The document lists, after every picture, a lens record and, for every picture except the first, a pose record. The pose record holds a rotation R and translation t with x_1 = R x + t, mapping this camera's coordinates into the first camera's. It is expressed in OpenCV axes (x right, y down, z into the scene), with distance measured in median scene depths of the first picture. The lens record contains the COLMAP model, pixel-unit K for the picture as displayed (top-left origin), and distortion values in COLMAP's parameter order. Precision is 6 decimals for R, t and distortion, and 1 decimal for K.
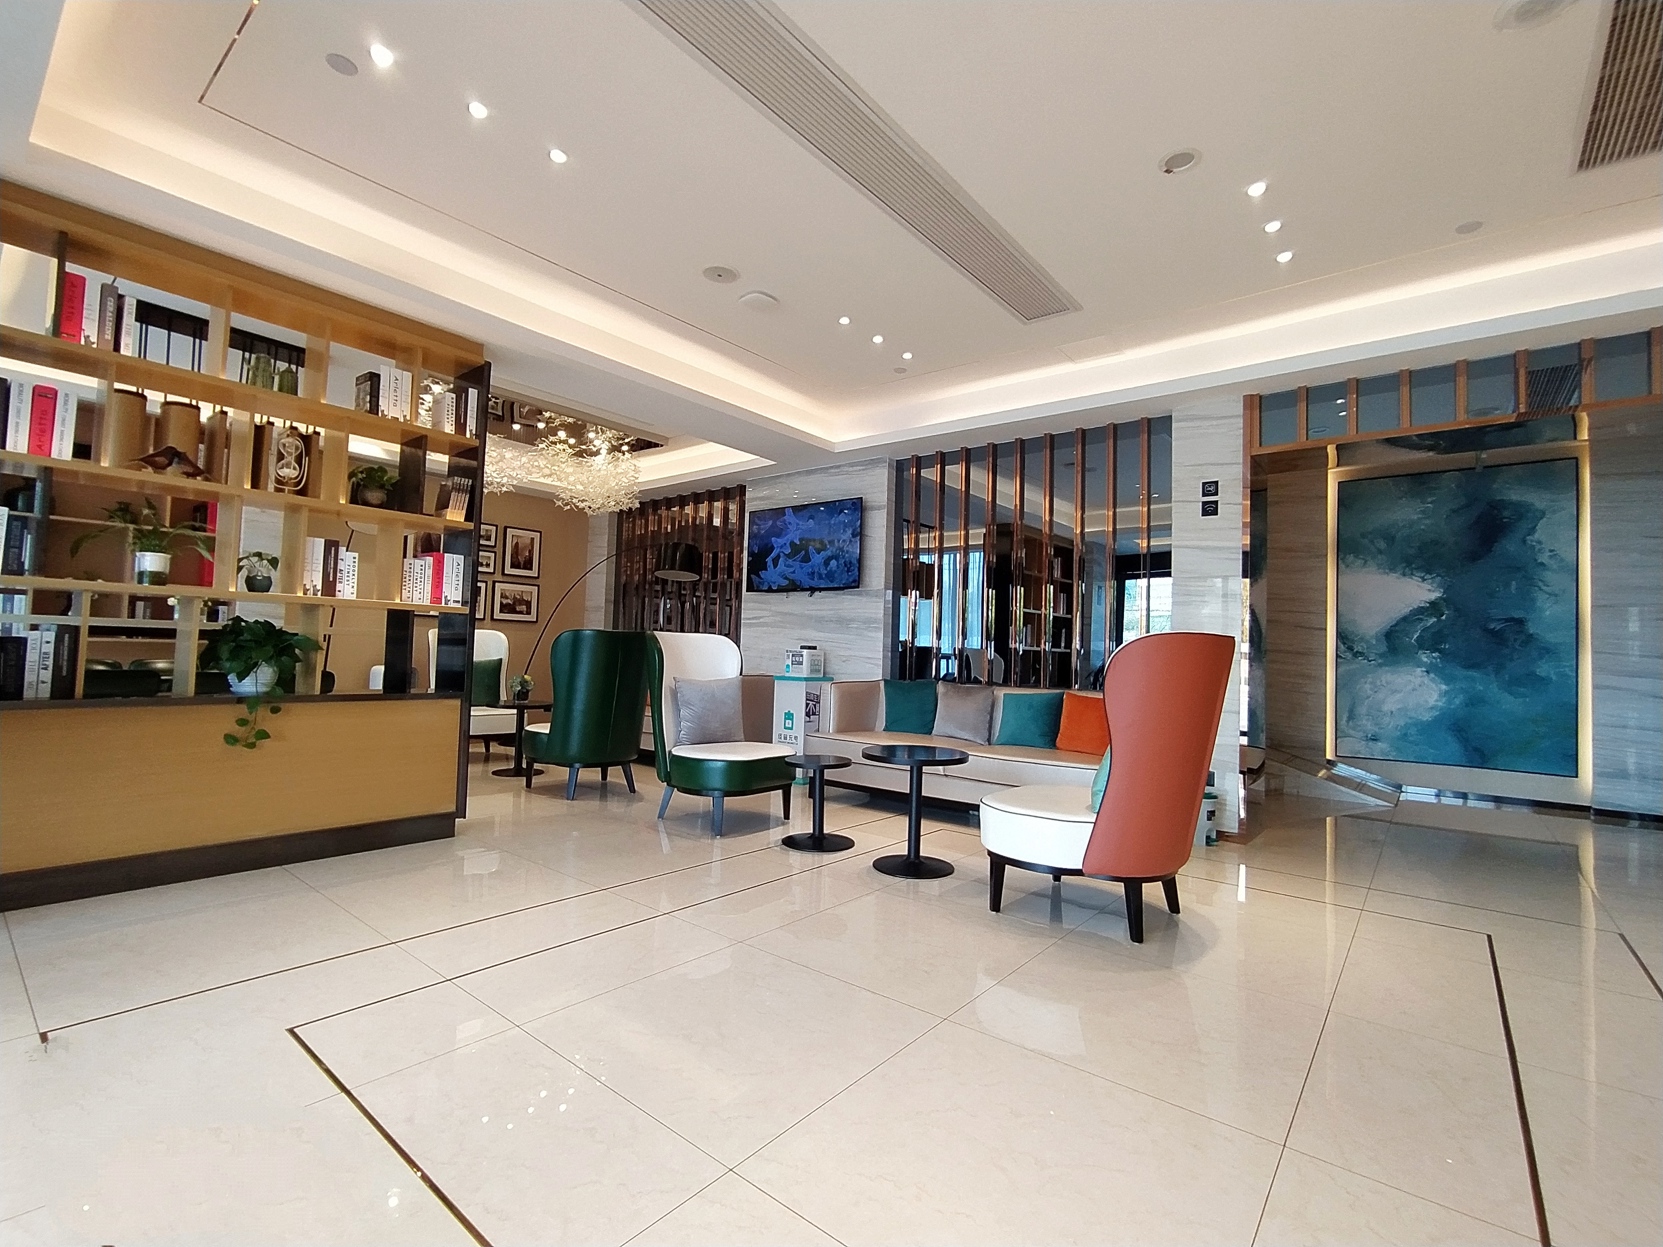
lens RADIAL K [[760.7, 0, 828.1], [0, 760.7, 619.3], [0, 0, 1]] dist [-0.014467, 0.007268]
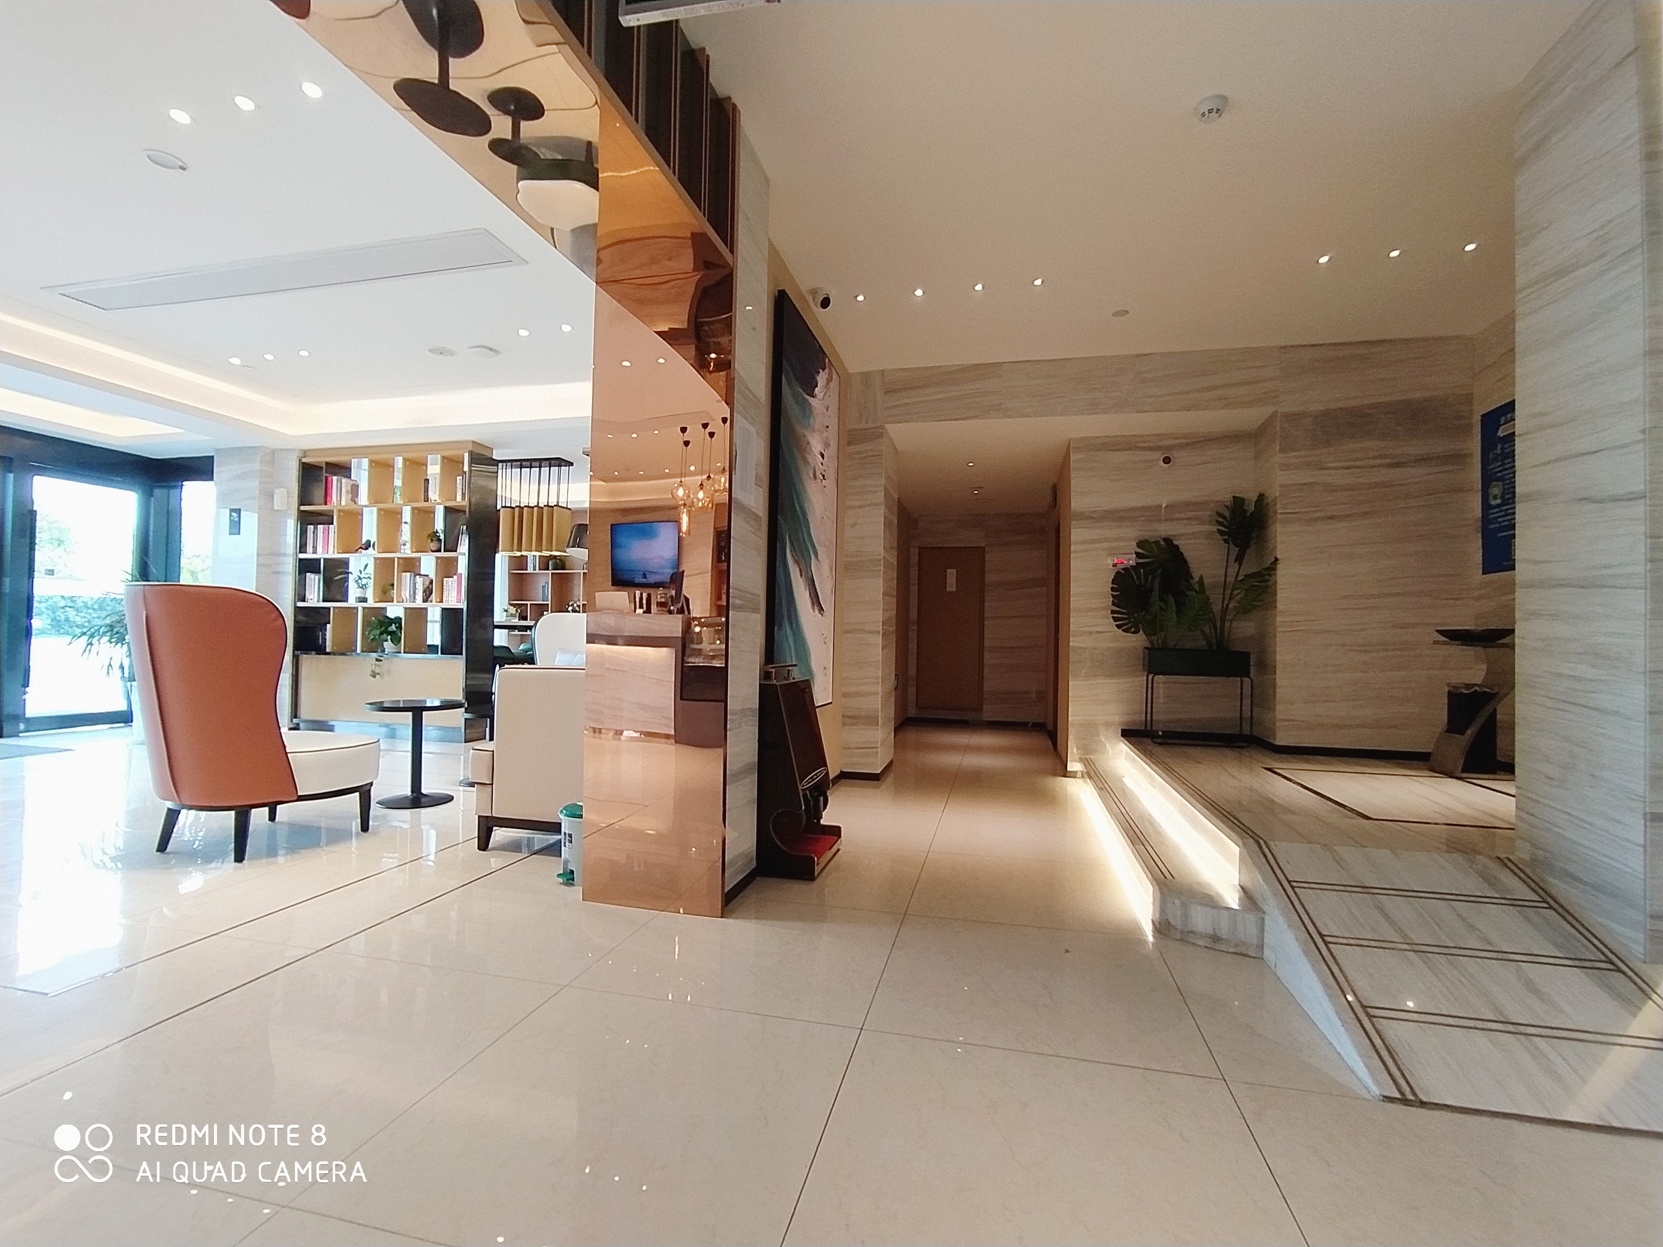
lens RADIAL K [[760.7, 0, 829.4], [0, 760.7, 626.2], [0, 0, 1]] dist [-0.014467, 0.007268]
pose [[0.435649, -0.039229, -0.899261, 0.882305], [0.037252, 0.998980, -0.025532, 0.067347], [0.899345, -0.022376, 0.436666, 0.662396]]
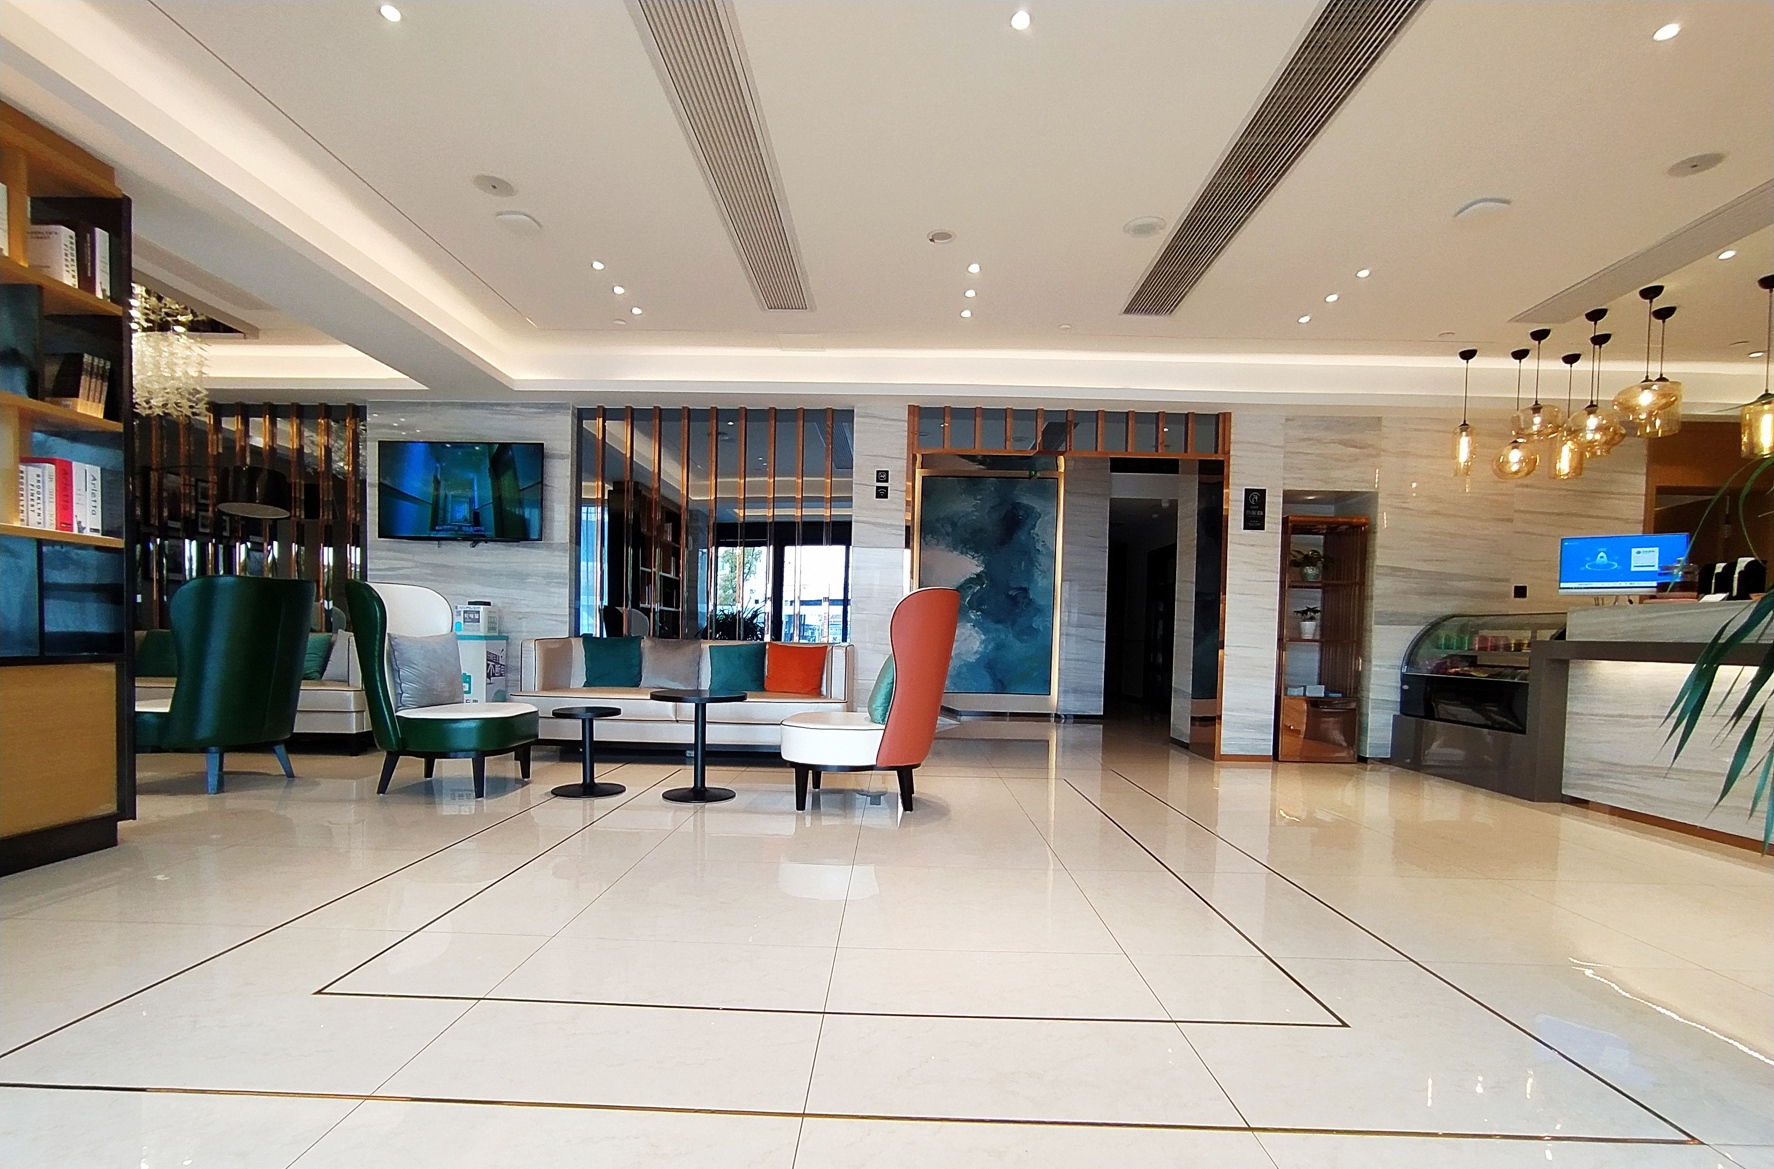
lens RADIAL K [[787.0, 0, 876.0], [0, 787.0, 655.6], [0, 0, 1]] dist [0.011964, 0.001252]
pose [[0.804857, -0.031705, 0.592621, -0.204152], [-0.021450, 0.996365, 0.082437, 0.010610], [-0.593081, -0.079062, 0.801252, -0.039857]]
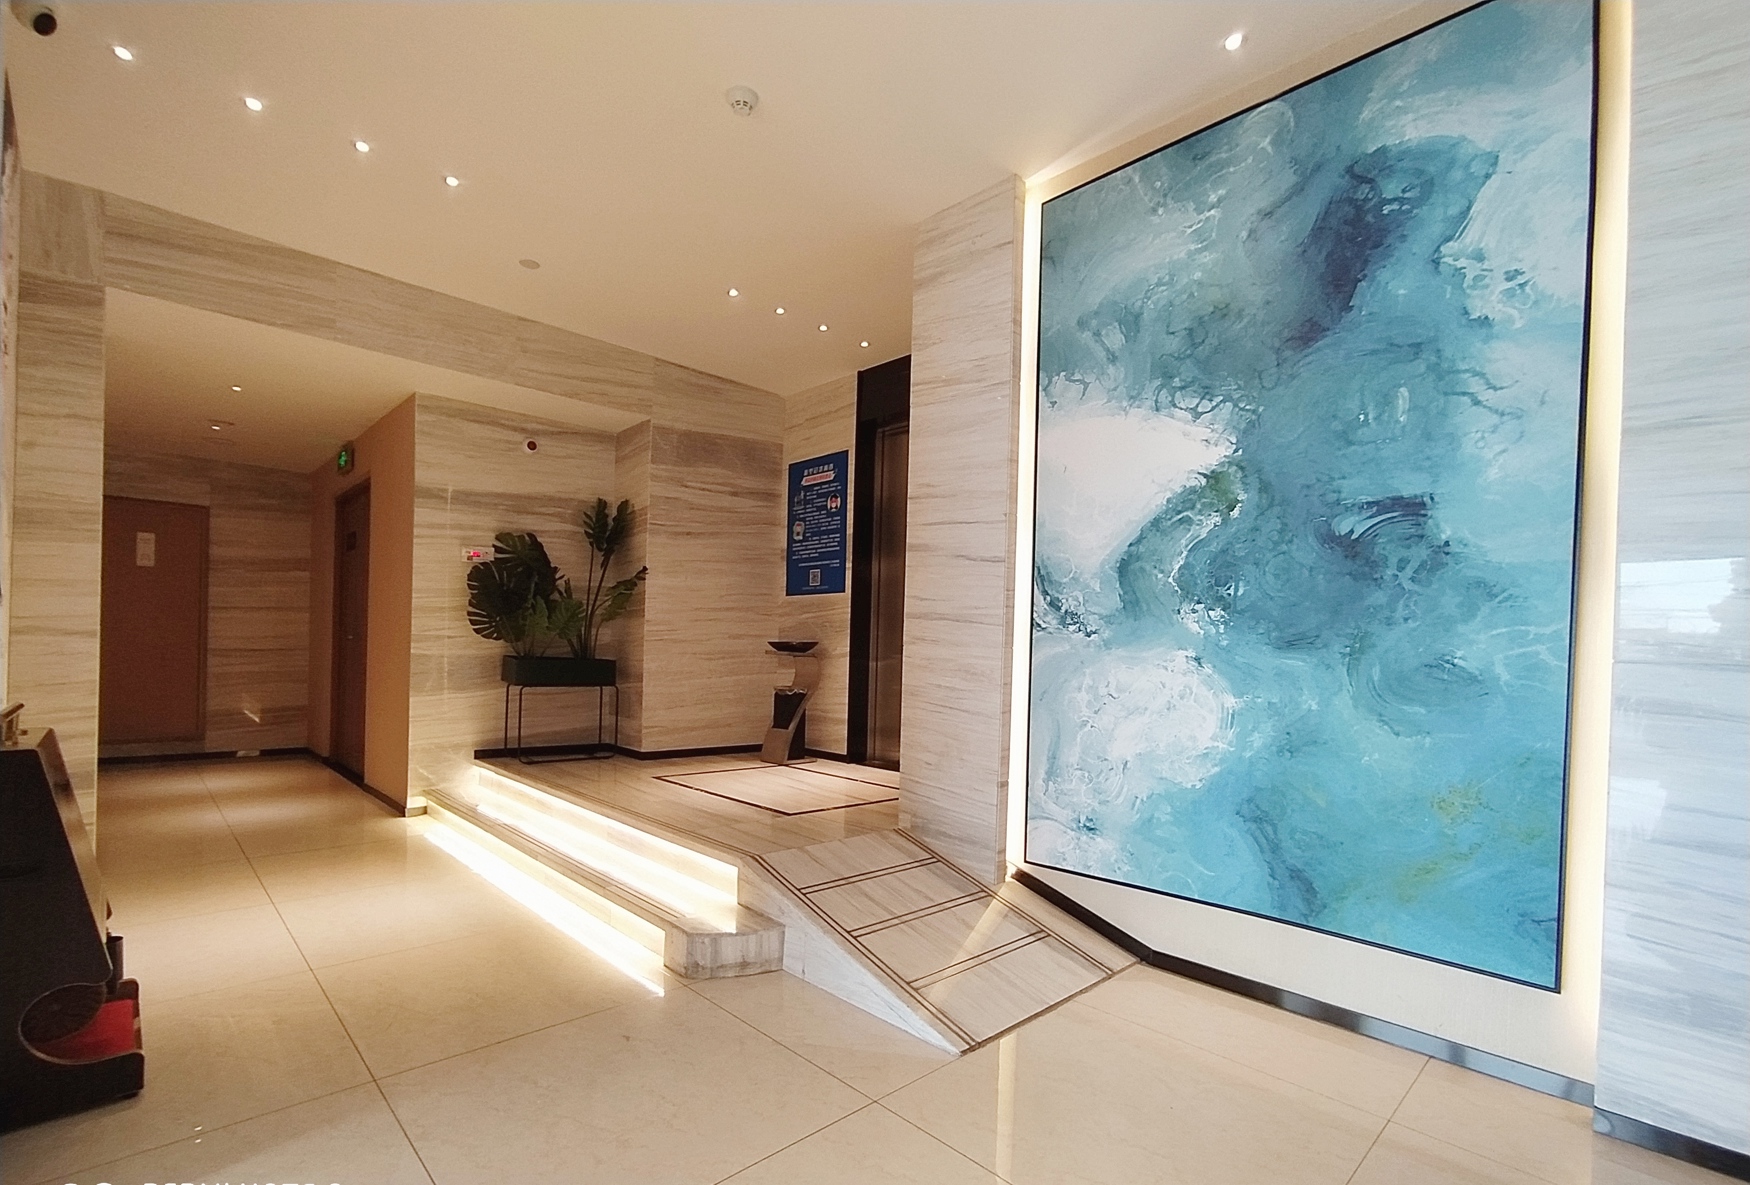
lens RADIAL K [[800.0, 0, 875.7], [0, 800.0, 657.8], [0, 0, 1]] dist [-0.022259, 0.011175]
pose [[0.991860, -0.005200, -0.127227, 0.726237], [0.011571, 0.998713, 0.049383, 0.049801], [0.126806, -0.050454, 0.990644, 0.621462]]
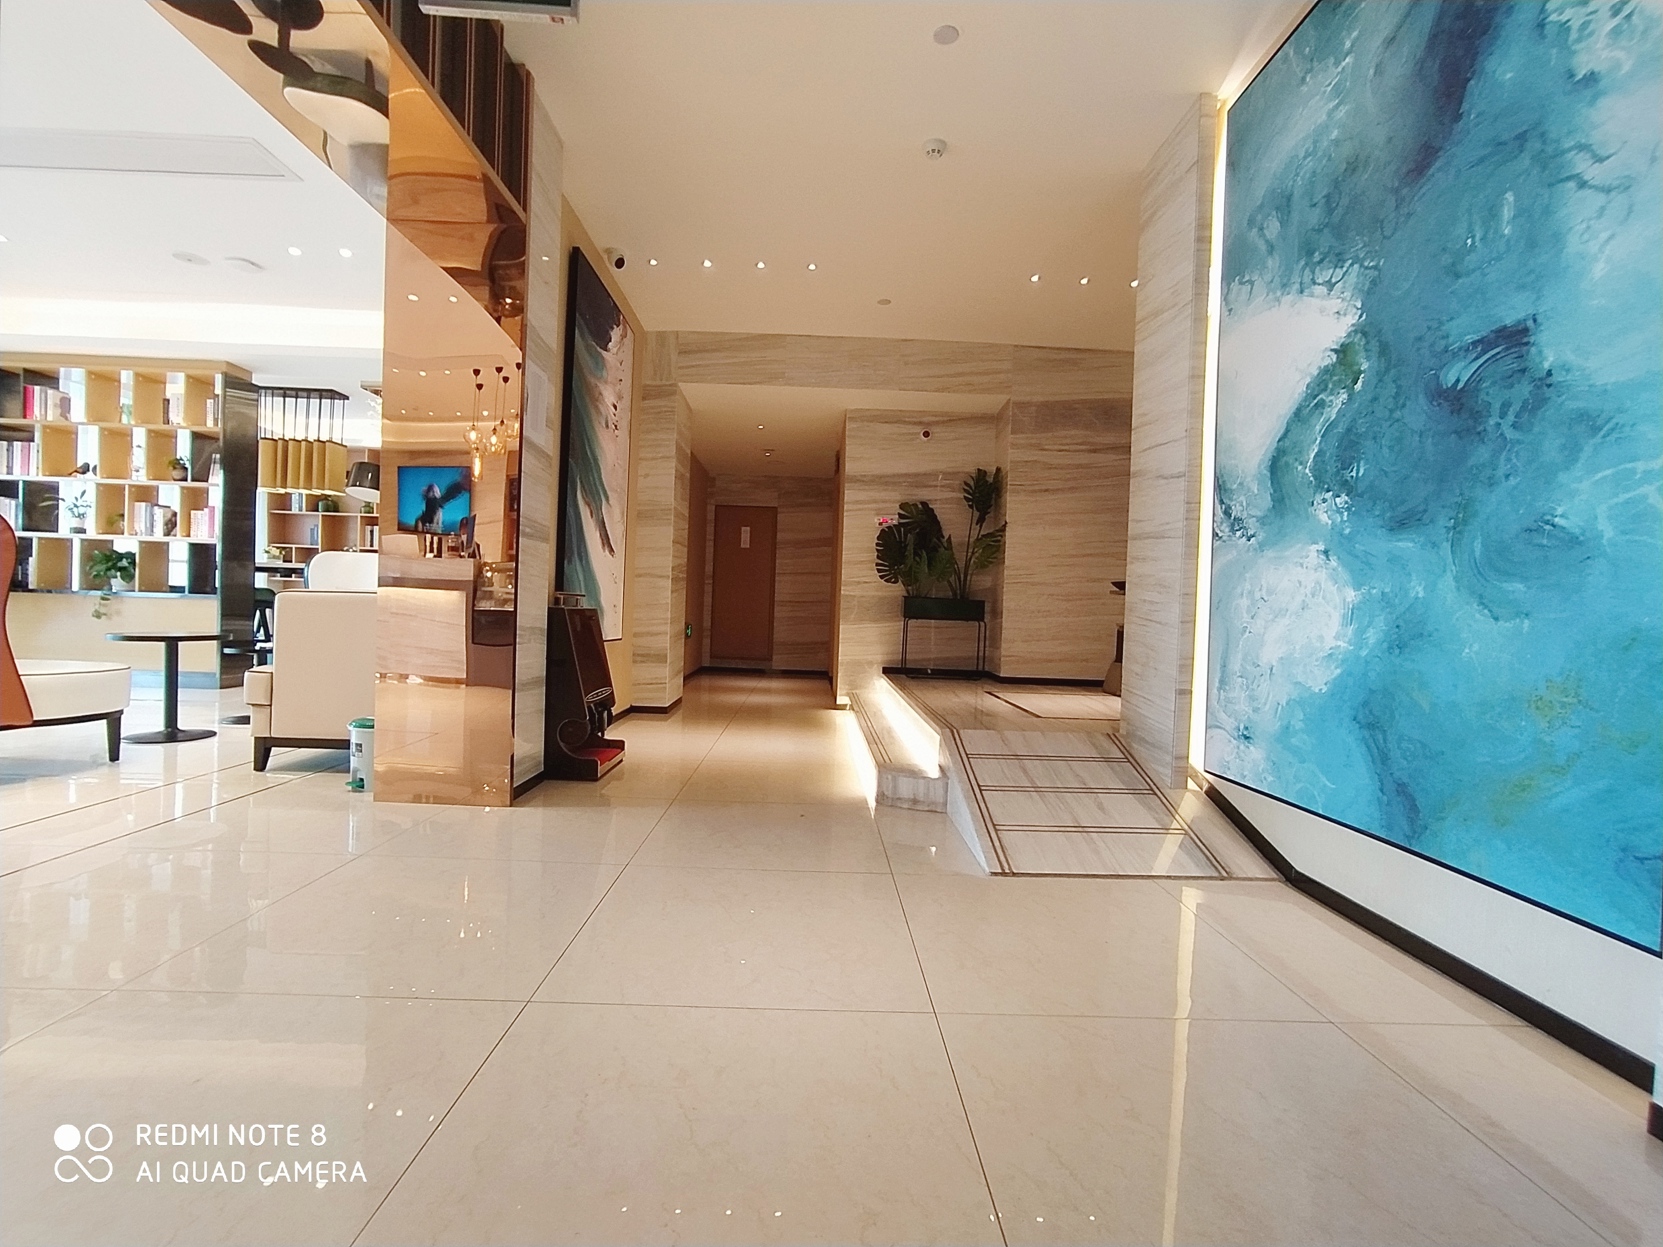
lens RADIAL K [[760.7, 0, 827.0], [0, 760.7, 623.9], [0, 0, 1]] dist [-0.014467, 0.007268]
pose [[0.642425, 0.004056, -0.766338, 0.967919], [0.020325, 0.999544, 0.022329, 0.095188], [0.766079, -0.029920, 0.642050, 0.637739]]
